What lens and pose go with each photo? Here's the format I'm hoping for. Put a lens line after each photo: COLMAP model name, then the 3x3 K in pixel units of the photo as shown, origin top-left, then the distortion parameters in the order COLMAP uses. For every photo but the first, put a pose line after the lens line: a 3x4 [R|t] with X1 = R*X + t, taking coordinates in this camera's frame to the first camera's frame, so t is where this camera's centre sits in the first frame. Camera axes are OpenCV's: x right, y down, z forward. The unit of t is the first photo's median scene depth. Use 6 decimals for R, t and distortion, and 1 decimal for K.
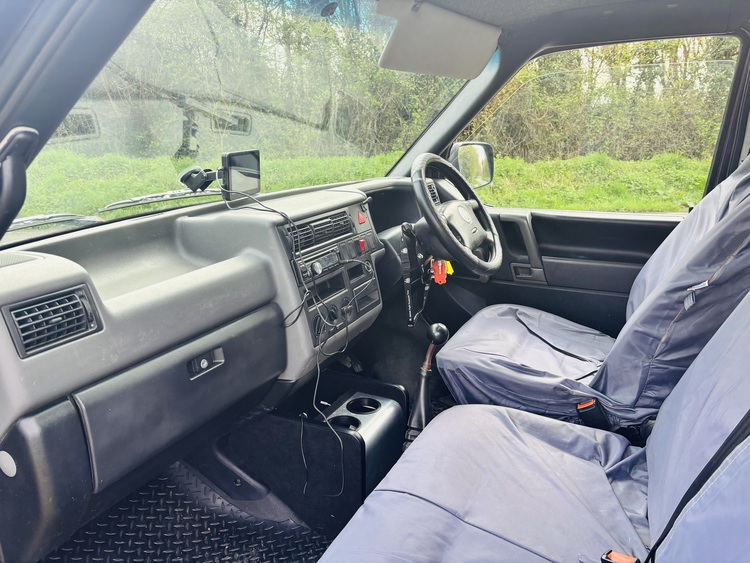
lens RADIAL K [[559.6, 0, 375.0], [0, 559.6, 281.5], [0, 0, 1]] dist [0.051025, -0.095725]
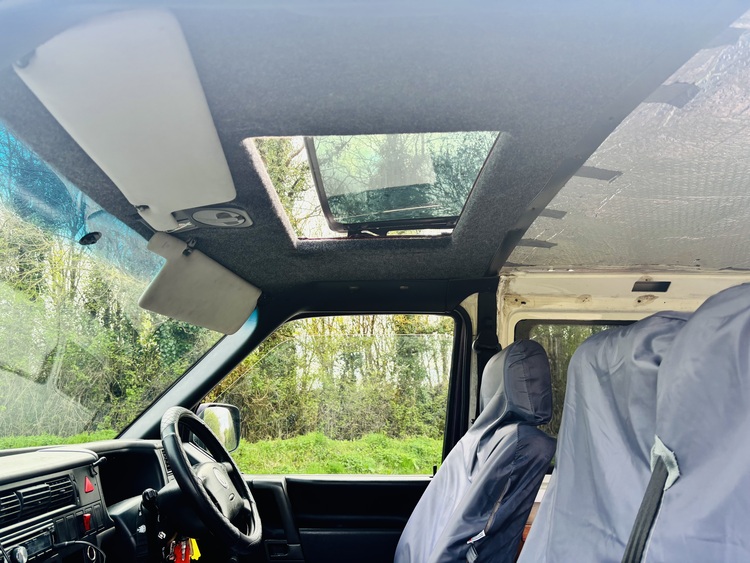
lens RADIAL K [[559.6, 0, 375.0], [0, 559.6, 281.5], [0, 0, 1]] dist [0.051025, -0.095725]
pose [[0.885582, 0.124900, 0.447375, -0.050211], [0.102332, 0.887037, -0.450214, 0.024324], [-0.453070, 0.444482, 0.772763, 0.084636]]
